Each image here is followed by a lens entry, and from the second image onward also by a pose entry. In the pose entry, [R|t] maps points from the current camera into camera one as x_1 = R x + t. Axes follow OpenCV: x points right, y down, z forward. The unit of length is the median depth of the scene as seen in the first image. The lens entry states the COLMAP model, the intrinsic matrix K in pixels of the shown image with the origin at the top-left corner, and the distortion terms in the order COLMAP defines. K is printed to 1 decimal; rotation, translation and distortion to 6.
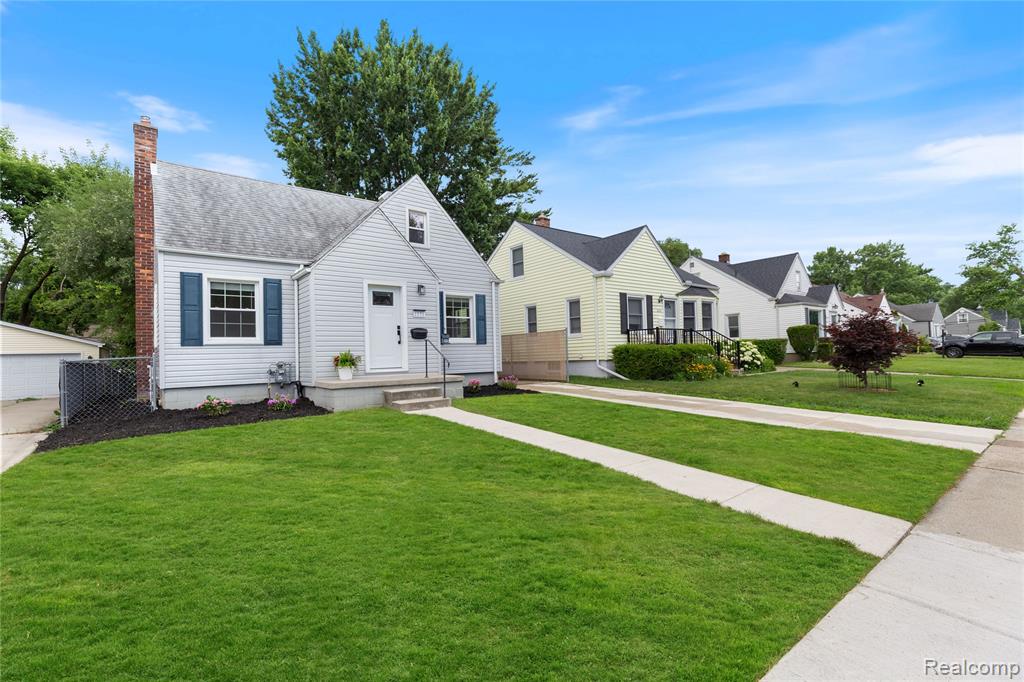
lens RADIAL K [[462.2, 0, 511.3], [0, 462.2, 342.6], [0, 0, 1]] dist [0.005224, 0.000528]
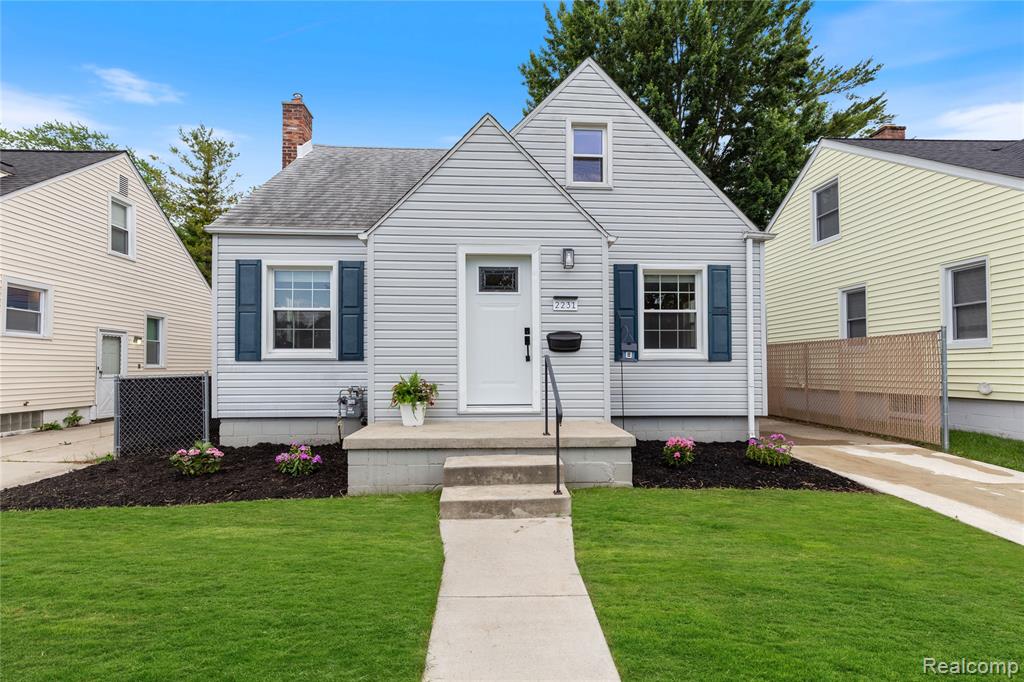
lens RADIAL K [[462.2, 0, 512.2], [0, 462.2, 357.8], [0, 0, 1]] dist [0.005224, 0.000528]
pose [[0.811857, 0.015679, -0.583646, 0.052025], [-0.004914, 0.999787, 0.020021, -0.010447], [0.583836, -0.013386, 0.811761, 0.474060]]
